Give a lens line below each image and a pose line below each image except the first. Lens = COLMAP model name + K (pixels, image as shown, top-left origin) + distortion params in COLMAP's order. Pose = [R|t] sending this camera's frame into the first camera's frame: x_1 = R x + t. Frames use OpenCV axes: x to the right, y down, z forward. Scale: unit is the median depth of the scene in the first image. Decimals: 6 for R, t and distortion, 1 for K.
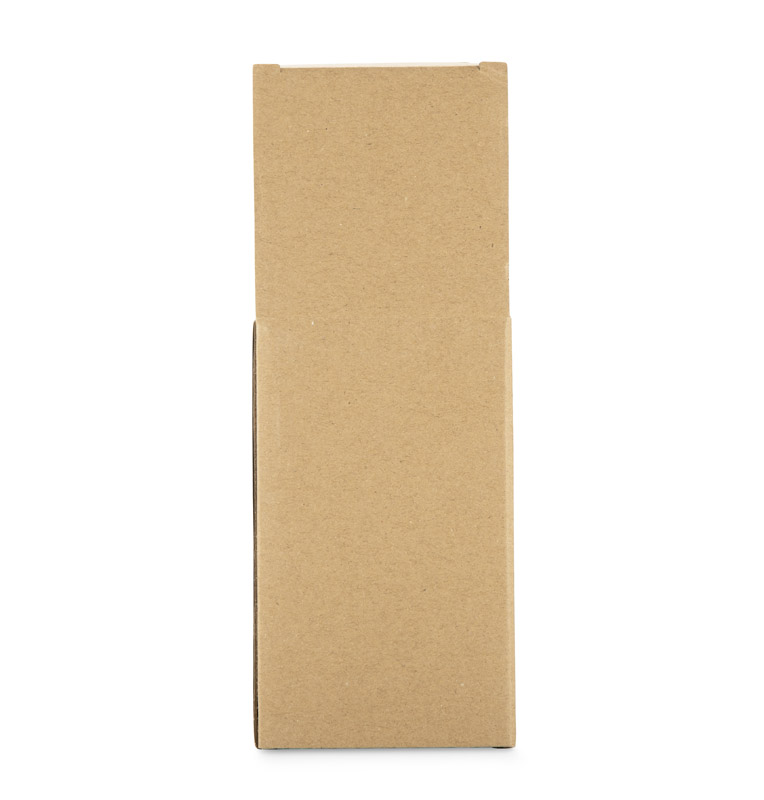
lens RADIAL K [[4316.0, 0, 381.7], [0, 4316.0, 400.5], [0, 0, 1]] dist [0.339312, 0.000000]
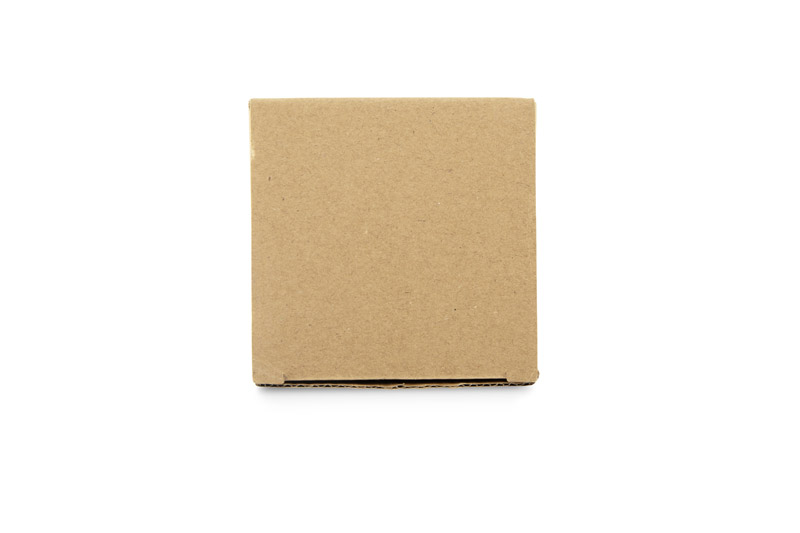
lens RADIAL K [[2417.5, 0, 400.1], [0, 2417.5, 266.6], [0, 0, 1]] dist [0.056367, 0.000000]
pose [[-0.999965, -0.002505, -0.008041, 0.002658], [0.002934, -0.998548, -0.053794, -0.026995], [-0.007895, -0.053815, 0.998520, 0.499664]]
